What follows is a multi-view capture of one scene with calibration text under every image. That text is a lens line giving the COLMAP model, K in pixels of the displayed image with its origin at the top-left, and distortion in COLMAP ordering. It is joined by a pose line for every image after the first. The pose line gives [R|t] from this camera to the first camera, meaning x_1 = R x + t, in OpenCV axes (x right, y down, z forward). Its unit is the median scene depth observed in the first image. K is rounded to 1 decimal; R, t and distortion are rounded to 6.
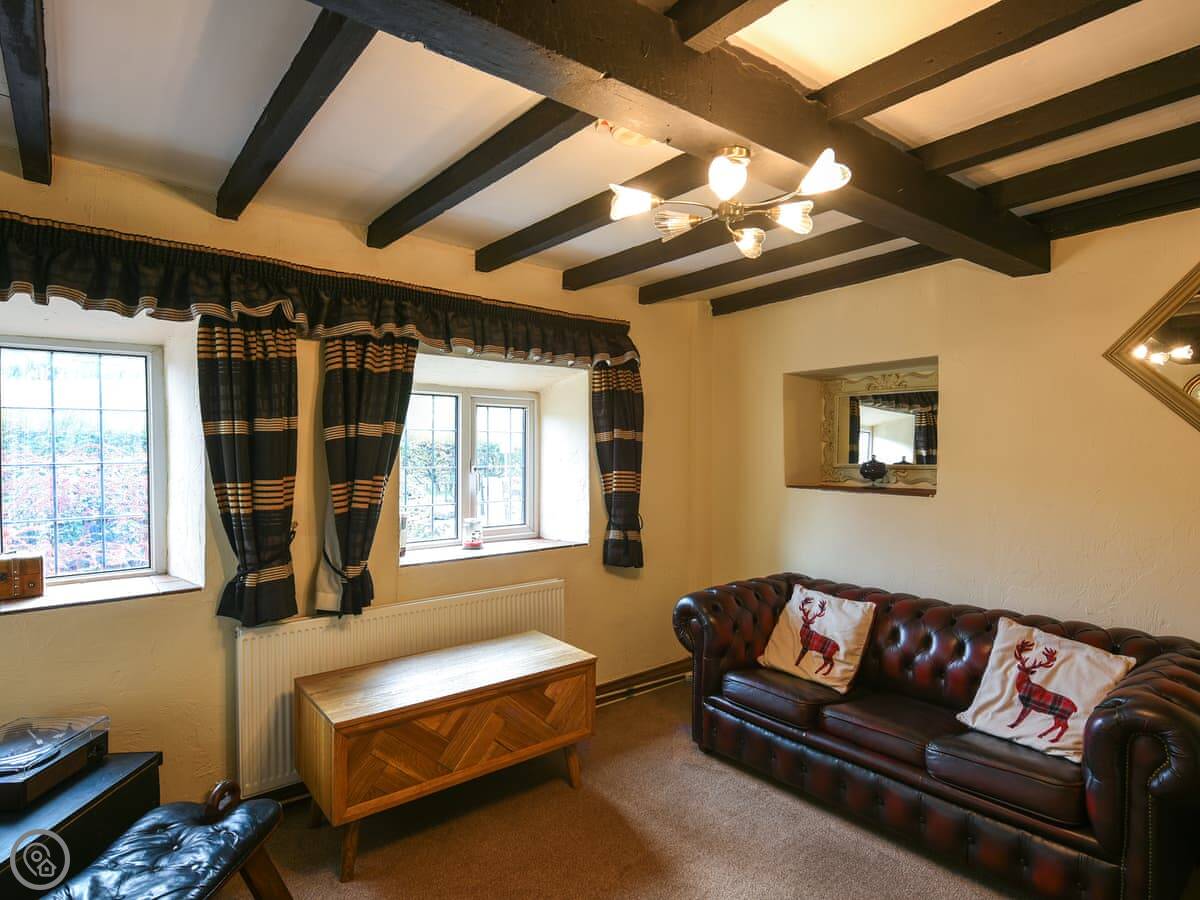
lens RADIAL K [[661.2, 0, 595.7], [0, 661.2, 453.0], [0, 0, 1]] dist [-0.004966, -0.001879]
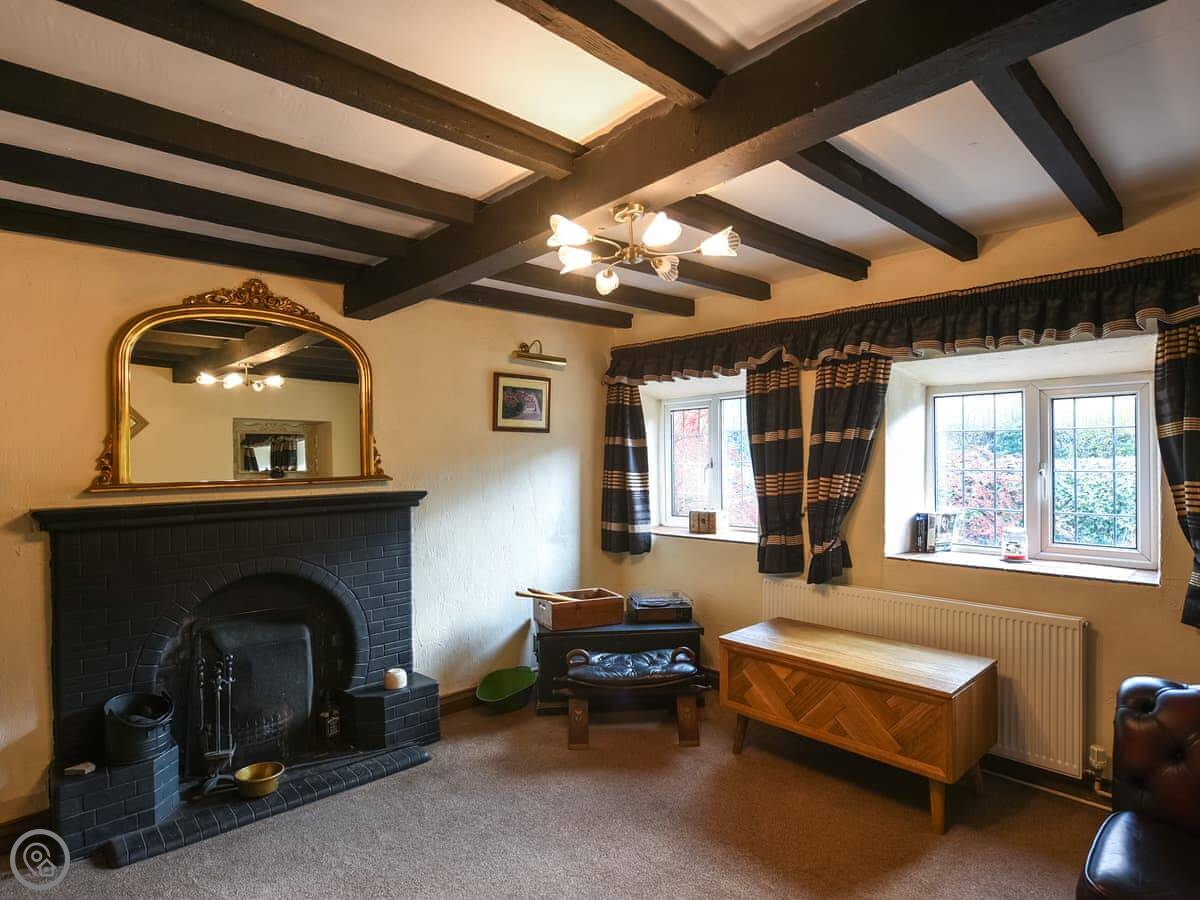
lens RADIAL K [[620.3, 0, 623.4], [0, 620.3, 454.2], [0, 0, 1]] dist [-0.003334, -0.000972]
pose [[0.097322, -0.001754, -0.995251, 0.790947], [0.008973, 0.999959, -0.000884, -0.005476], [0.995213, -0.008844, 0.097333, 0.524494]]
